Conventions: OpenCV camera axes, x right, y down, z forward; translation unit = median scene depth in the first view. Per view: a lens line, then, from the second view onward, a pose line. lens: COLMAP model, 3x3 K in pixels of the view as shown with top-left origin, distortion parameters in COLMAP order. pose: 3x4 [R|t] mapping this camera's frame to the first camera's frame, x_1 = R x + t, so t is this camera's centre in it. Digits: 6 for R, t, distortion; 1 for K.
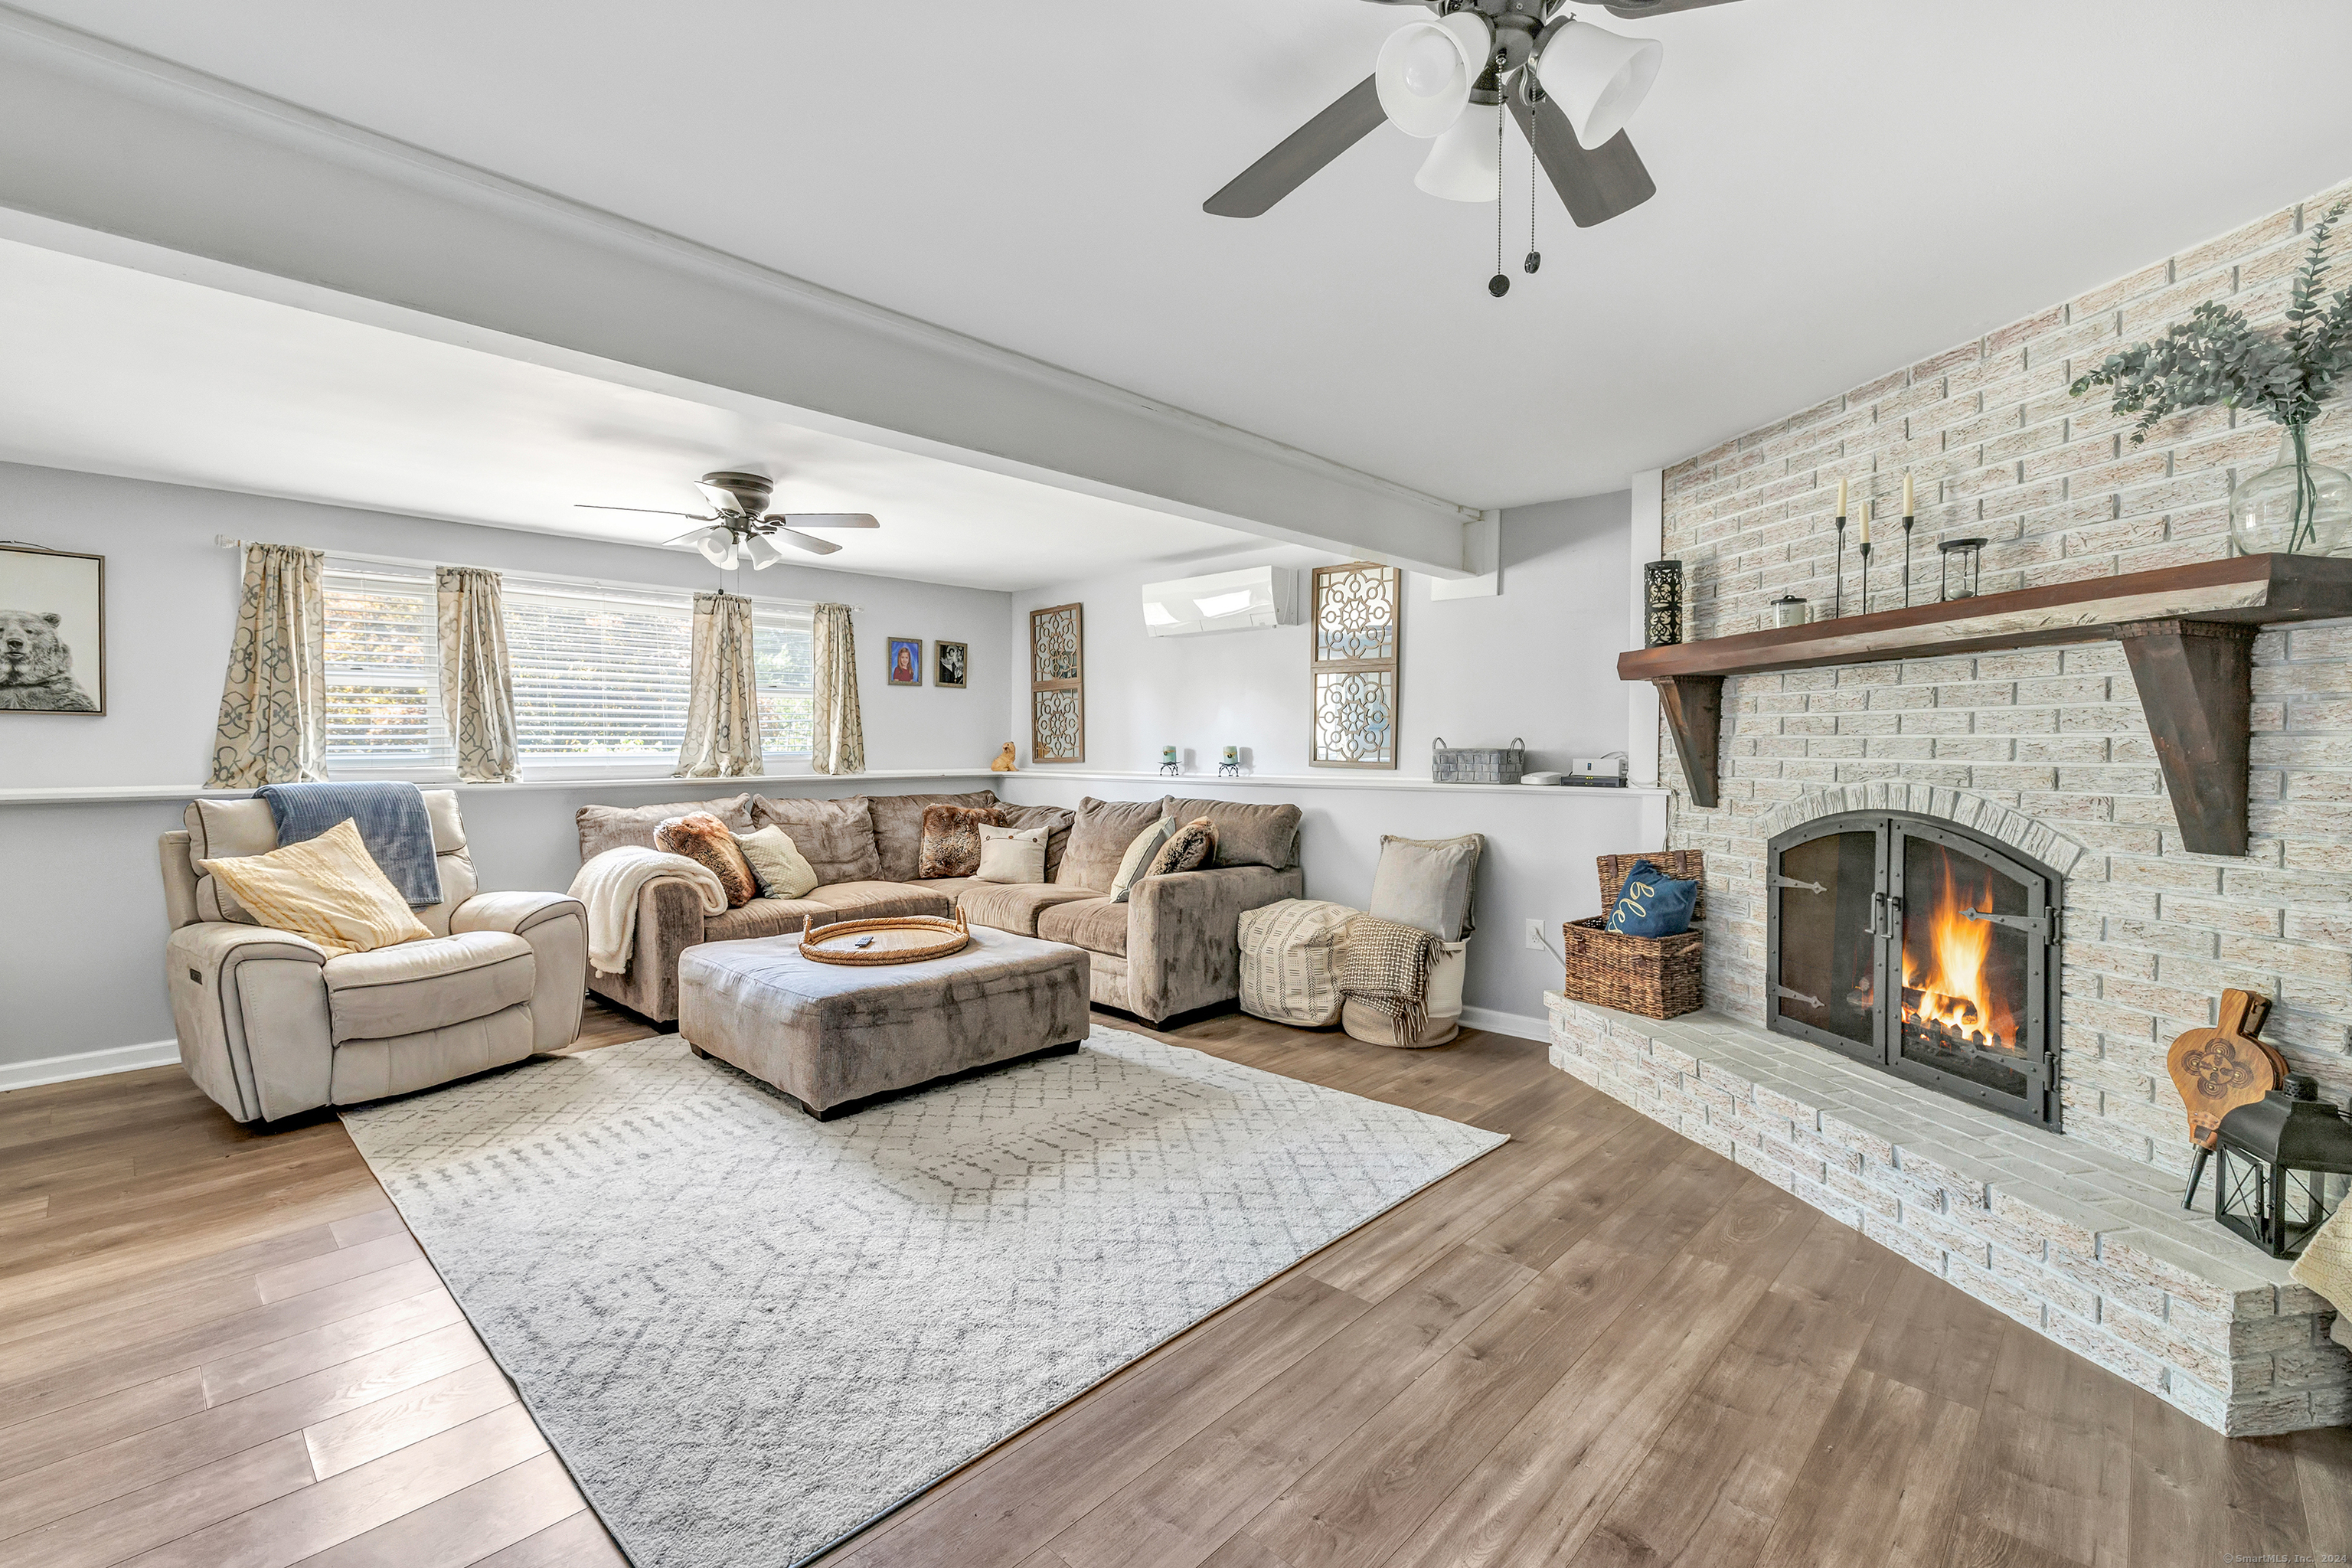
lens RADIAL K [[1067.5, 0, 1176.0], [0, 1067.5, 776.1], [0, 0, 1]] dist [0.000600, -0.000093]
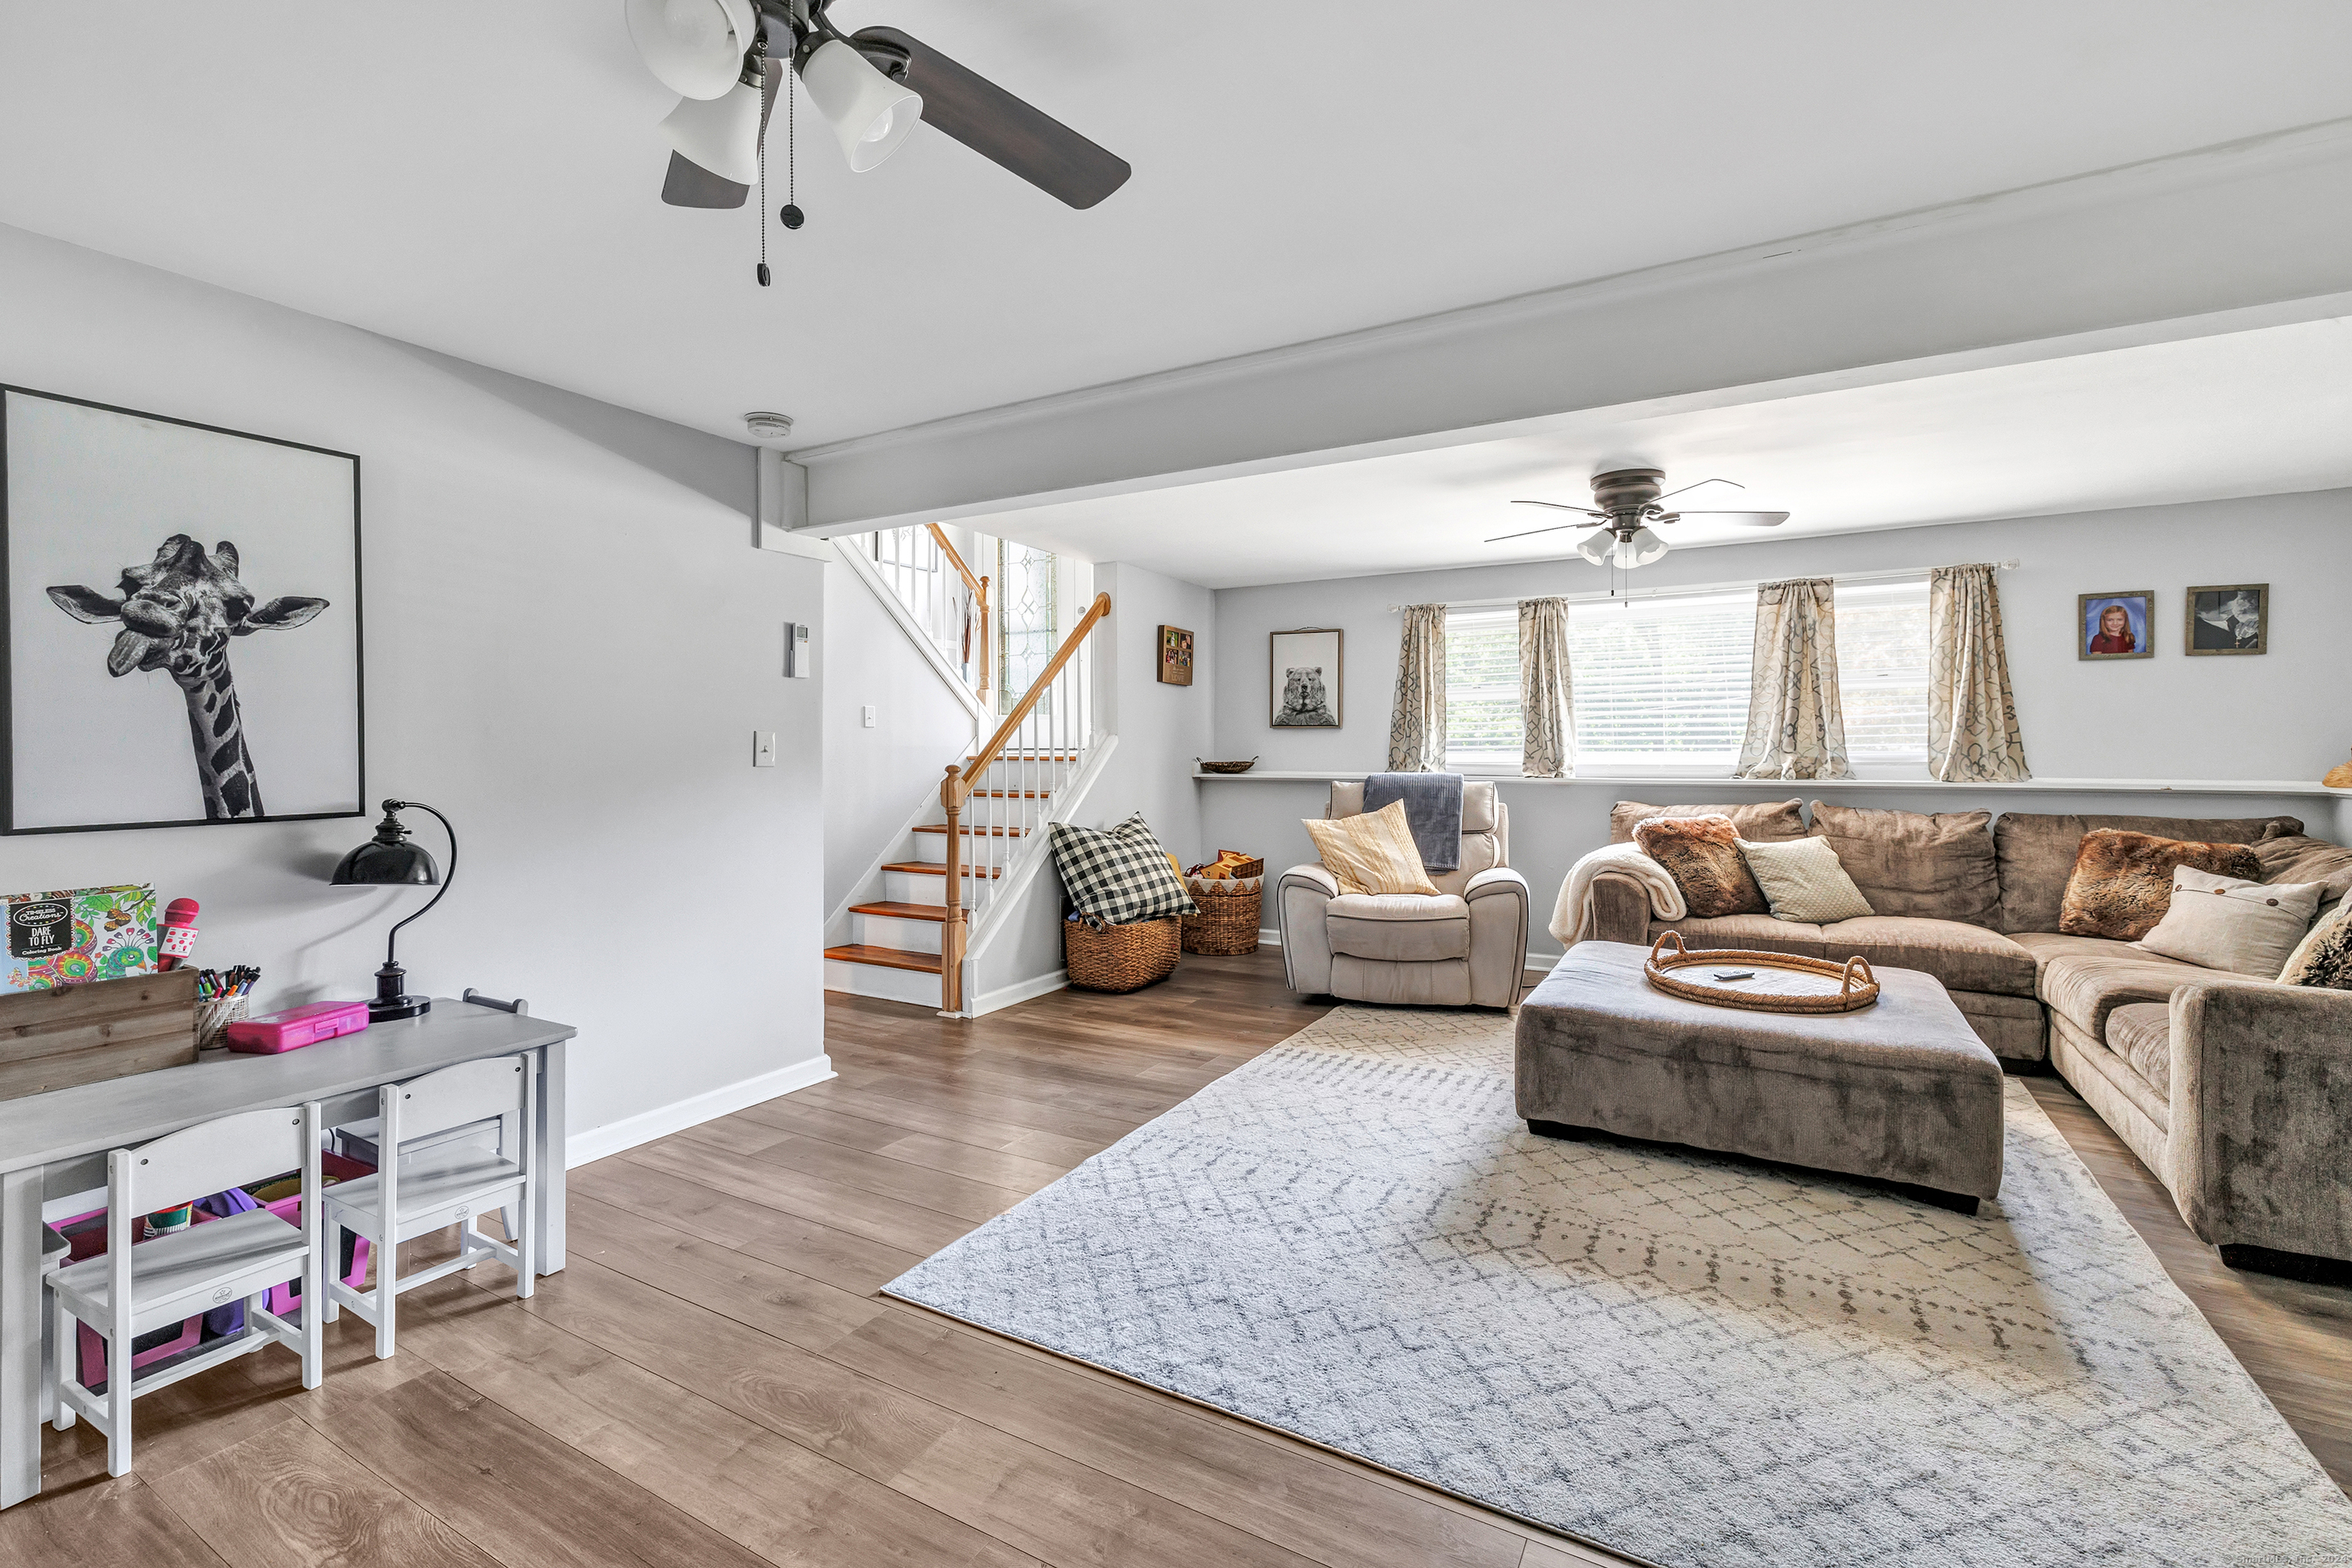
lens RADIAL K [[1044.6, 0, 1197.1], [0, 1044.6, 770.1], [0, 0, 1]] dist [0.001389, 0.000355]
pose [[0.223009, 0.022524, -0.974556, 0.454757], [-0.024522, 0.999546, 0.017490, -0.014695], [0.974508, 0.019997, 0.223461, 0.416560]]
